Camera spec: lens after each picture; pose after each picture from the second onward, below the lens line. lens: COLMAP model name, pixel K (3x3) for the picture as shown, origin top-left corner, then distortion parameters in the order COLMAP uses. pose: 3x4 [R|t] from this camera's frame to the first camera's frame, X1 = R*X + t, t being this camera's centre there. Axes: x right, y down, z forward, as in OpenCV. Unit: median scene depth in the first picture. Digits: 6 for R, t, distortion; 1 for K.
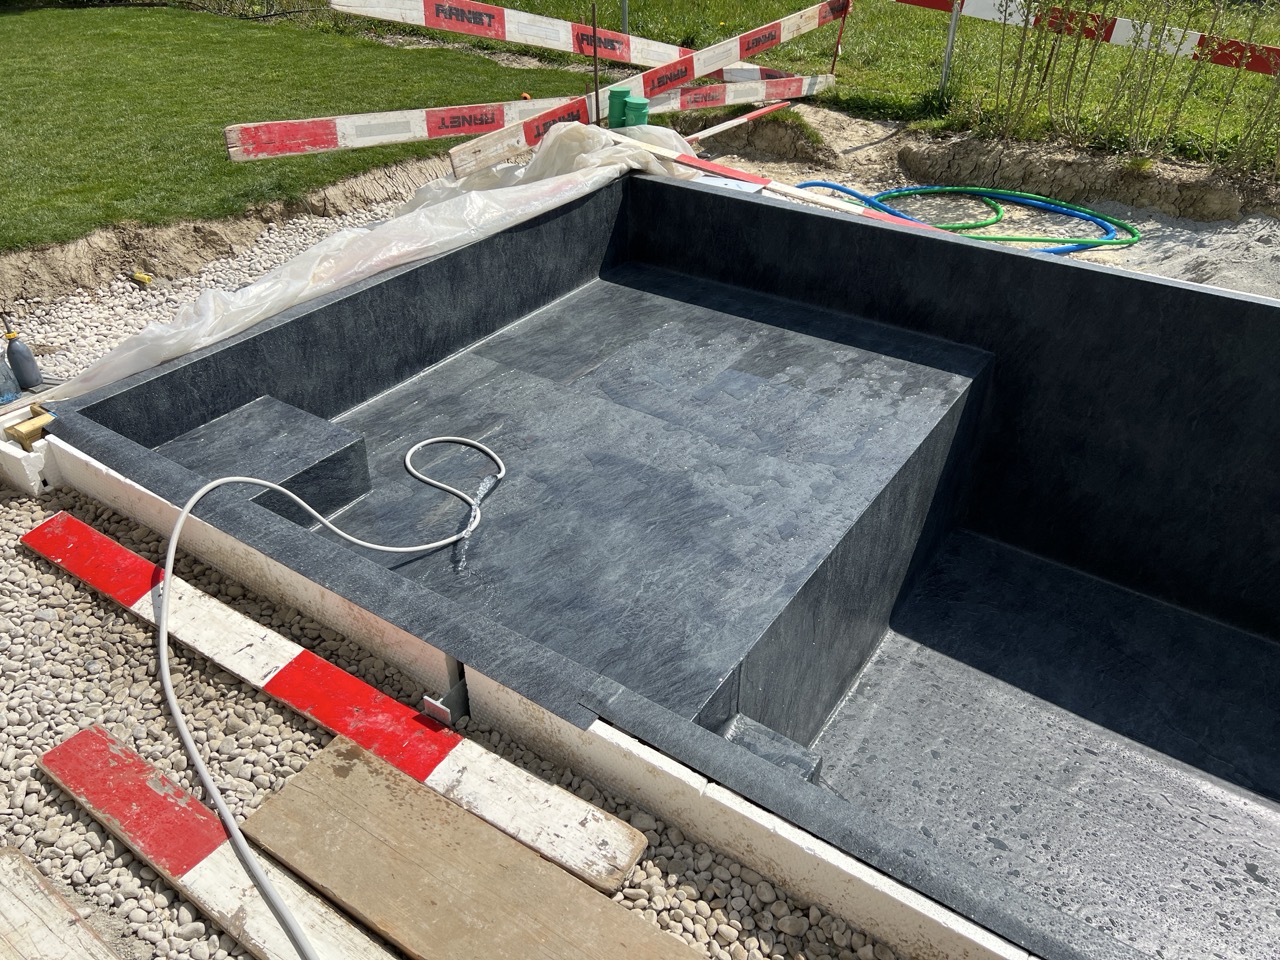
lens RADIAL K [[962.3, 0, 633.3], [0, 962.3, 482.0], [0, 0, 1]] dist [0.052803, -0.061866]
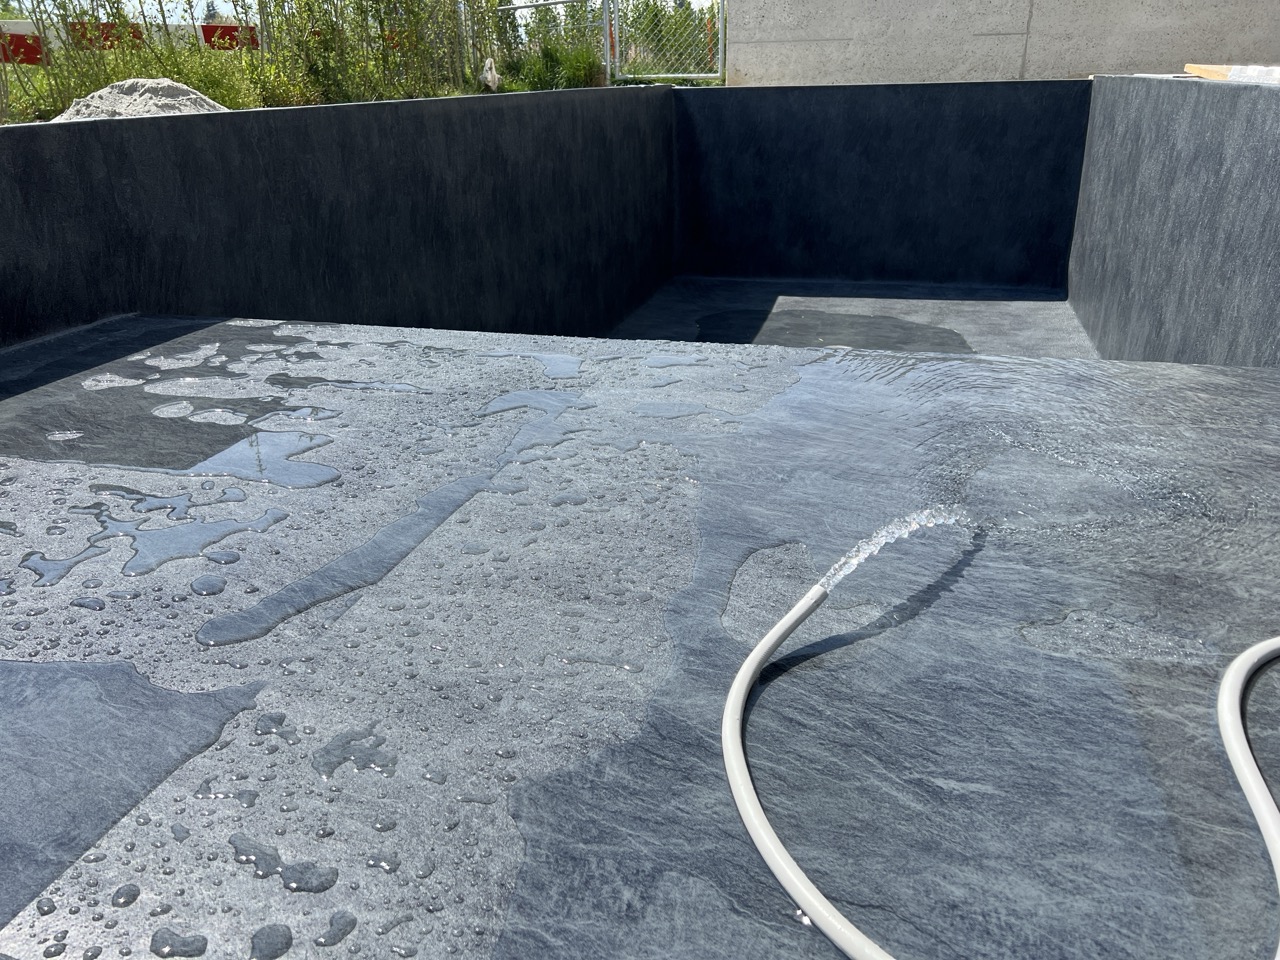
lens RADIAL K [[964.7, 0, 628.6], [0, 964.7, 478.6], [0, 0, 1]] dist [0.044886, -0.045786]
pose [[-0.313842, -0.363393, 0.877182, -0.264998], [0.546940, 0.685987, 0.479873, -0.188135], [-0.776118, 0.630370, -0.016537, 0.873861]]
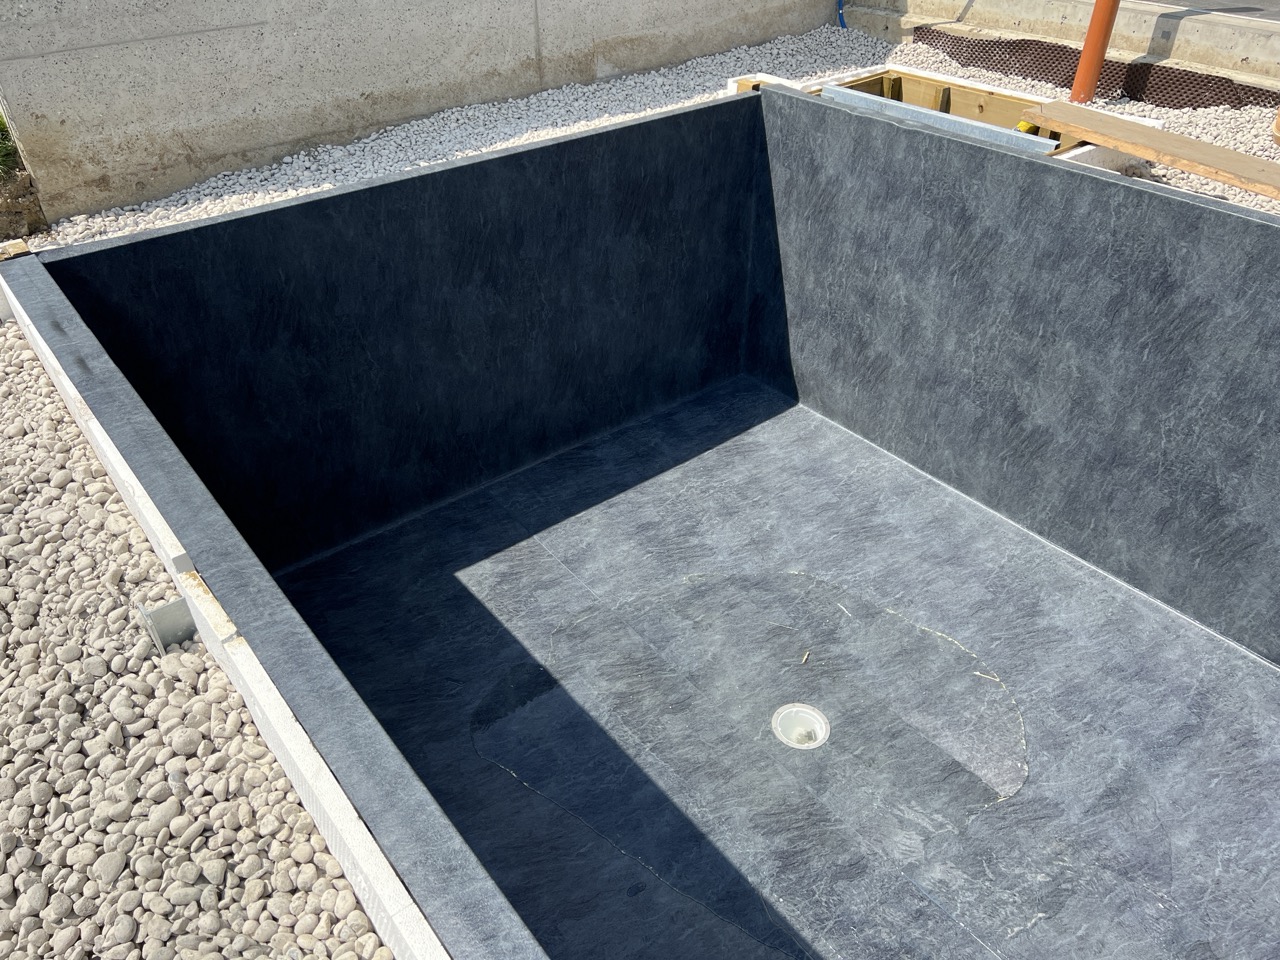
lens RADIAL K [[946.7, 0, 632.9], [0, 946.7, 474.6], [0, 0, 1]] dist [0.055090, -0.069746]
pose [[-0.953200, -0.170707, 0.249536, 0.930898], [0.176210, 0.357008, 0.917330, -0.276087], [-0.245681, 0.918370, -0.310220, 0.577564]]
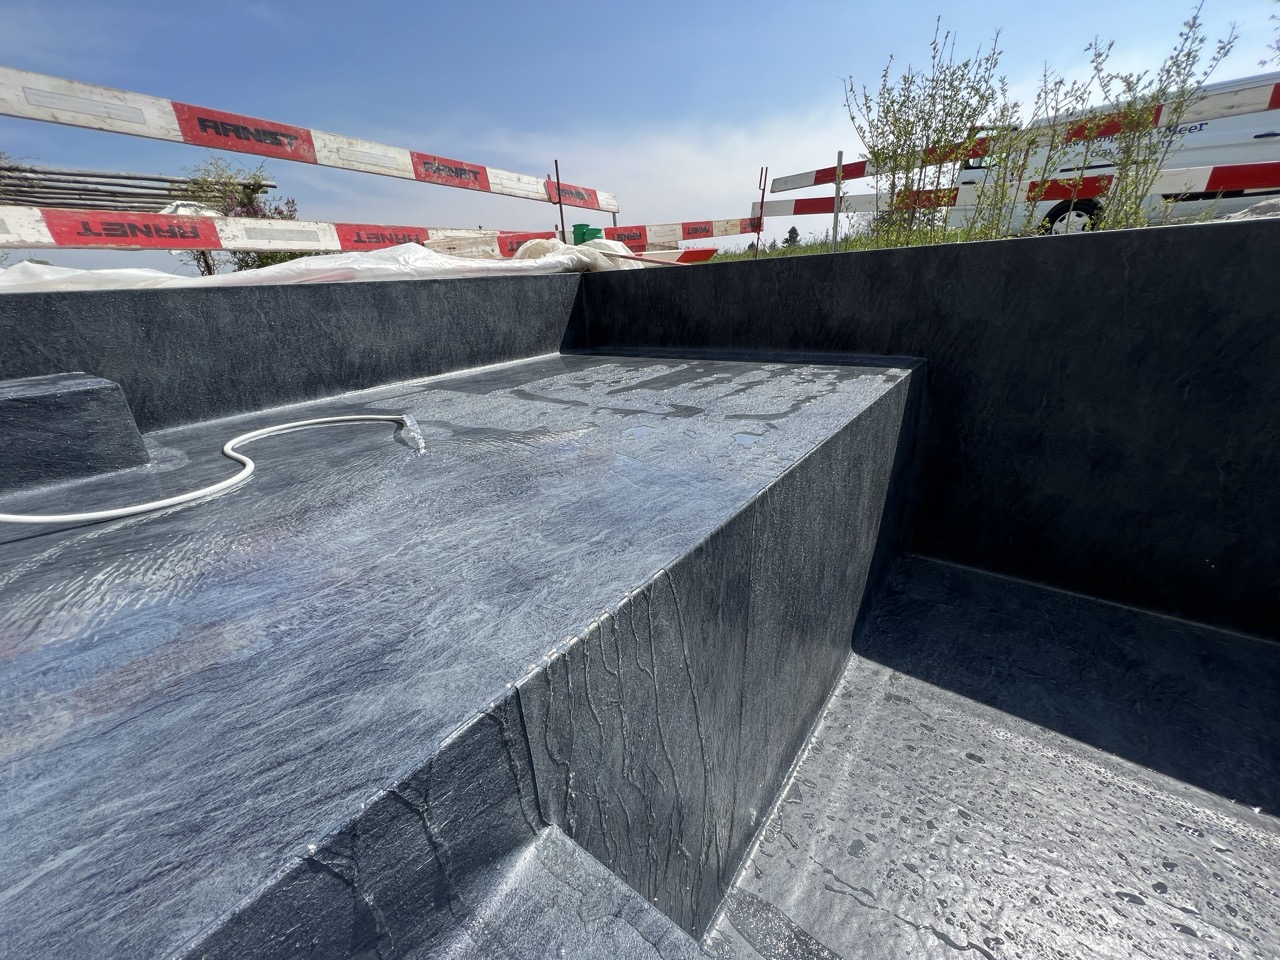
lens RADIAL K [[514.9, 0, 641.6], [0, 514.9, 482.7], [0, 0, 1]] dist [-0.001693, 0.000184]
pose [[0.997422, -0.043191, -0.057299, 0.112818], [0.029577, 0.975027, -0.220108, 0.099581], [0.065375, 0.217846, 0.973791, 0.515192]]
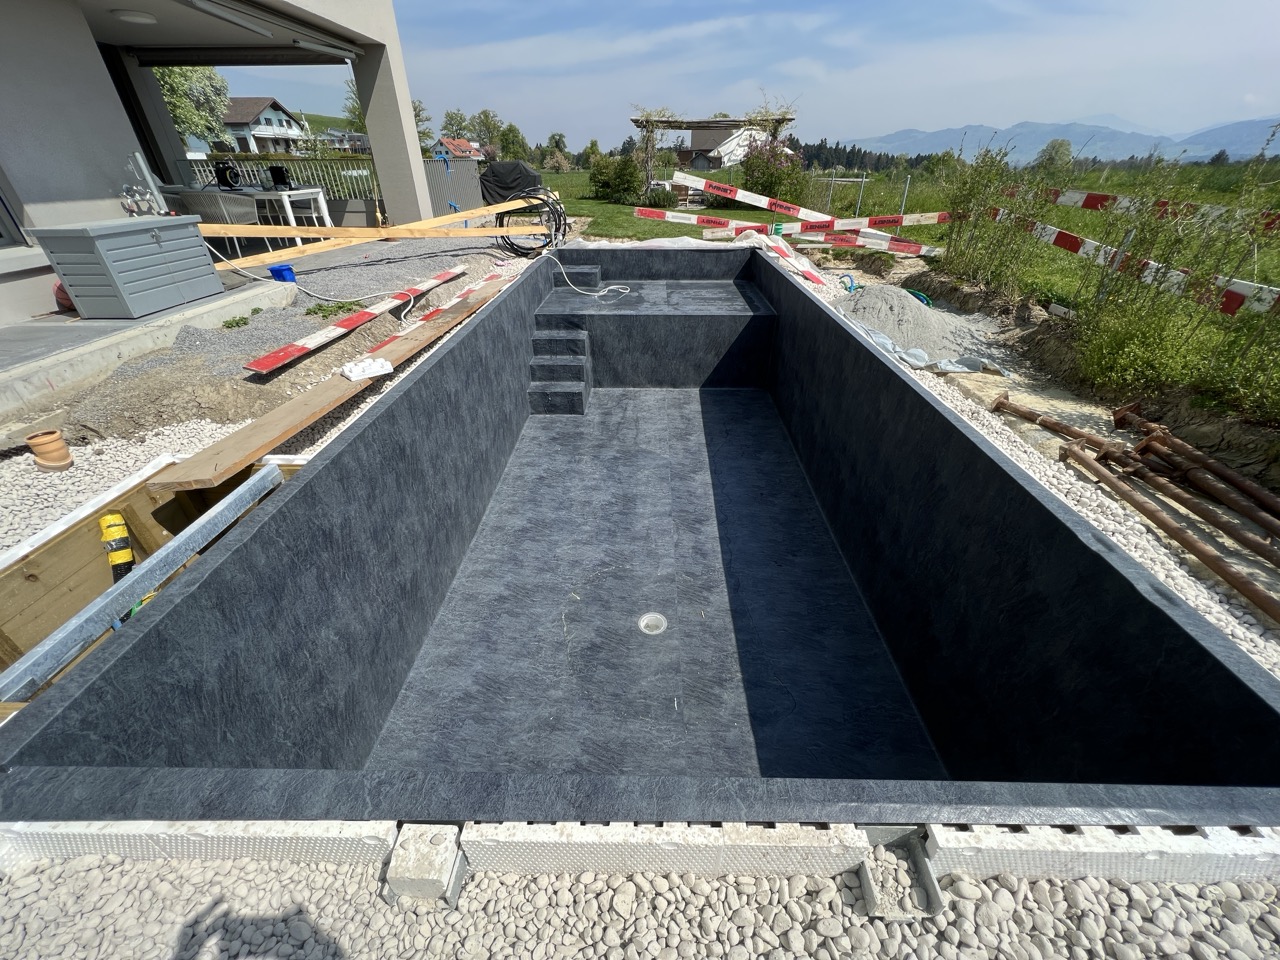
lens RADIAL K [[514.9, 0, 641.6], [0, 514.9, 482.7], [0, 0, 1]] dist [-0.001693, 0.000184]
pose [[0.545913, 0.440834, -0.712491, 1.442964], [-0.464511, 0.866976, 0.180507, 0.199213], [0.697286, 0.232419, 0.678066, -0.138330]]
